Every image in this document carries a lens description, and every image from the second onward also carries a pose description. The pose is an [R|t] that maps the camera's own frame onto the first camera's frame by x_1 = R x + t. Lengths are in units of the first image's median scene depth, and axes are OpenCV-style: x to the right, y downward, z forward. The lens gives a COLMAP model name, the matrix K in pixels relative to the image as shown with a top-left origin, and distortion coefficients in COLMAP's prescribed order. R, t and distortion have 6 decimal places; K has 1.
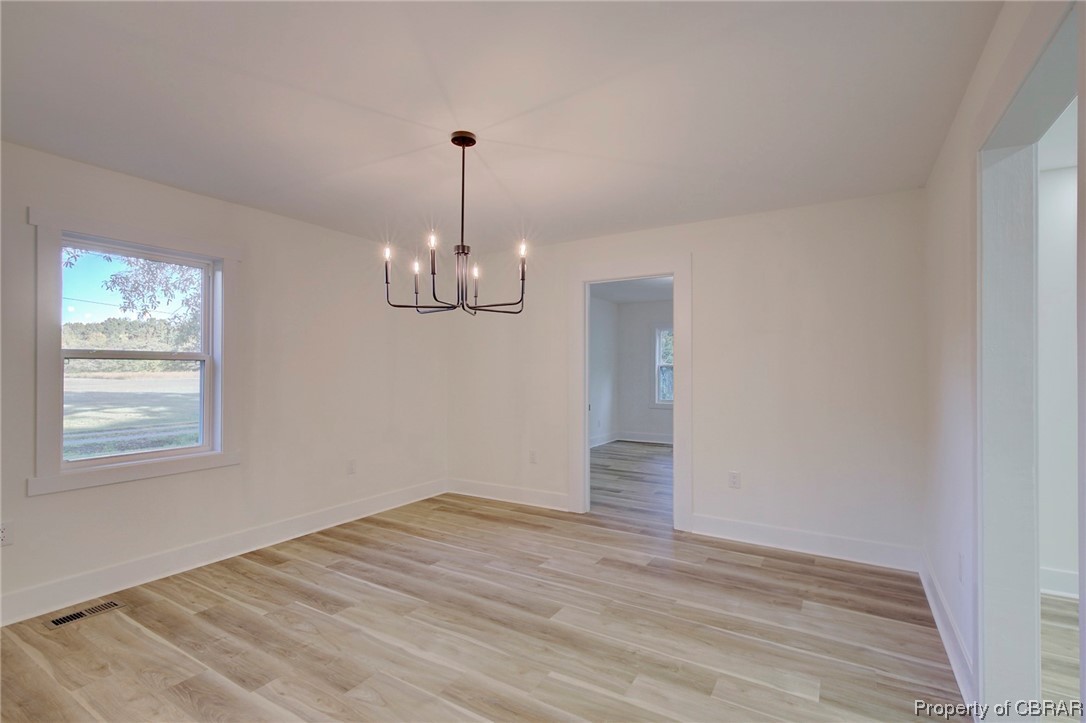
lens RADIAL K [[492.4, 0, 555.1], [0, 492.4, 363.8], [0, 0, 1]] dist [-0.020398, 0.000431]
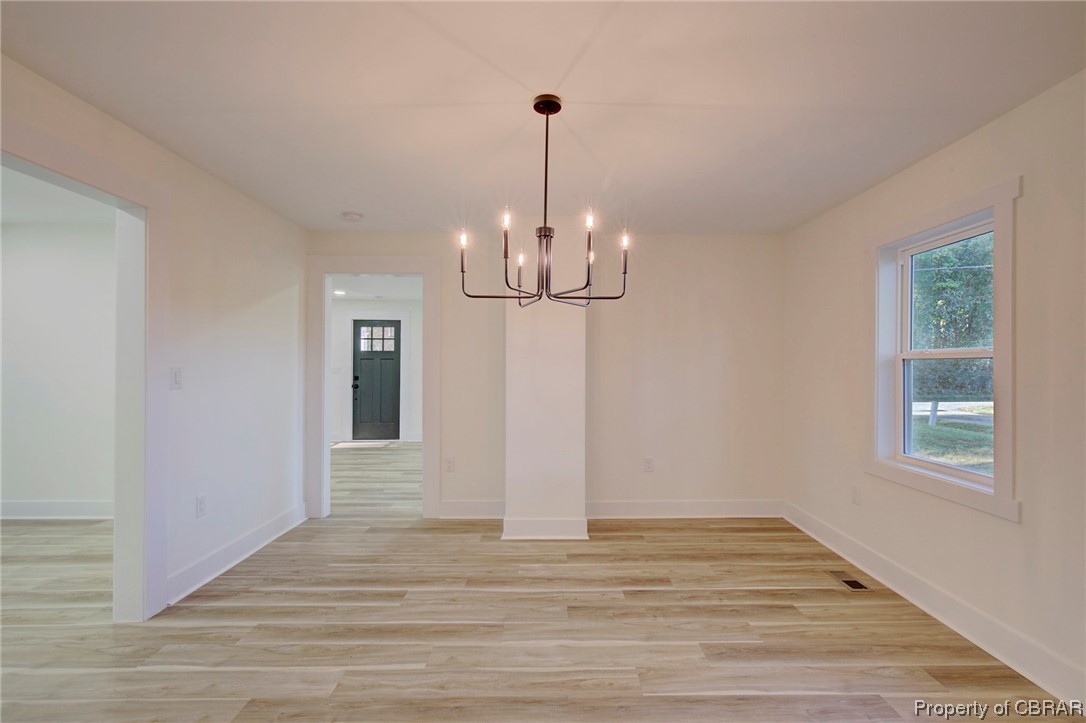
lens RADIAL K [[492.4, 0, 555.1], [0, 492.4, 363.8], [0, 0, 1]] dist [-0.020398, 0.000431]
pose [[-0.855934, -0.010494, -0.516978, 0.259486], [-0.002587, 0.999868, -0.016013, 0.022555], [0.517078, -0.012369, -0.855849, 1.818566]]
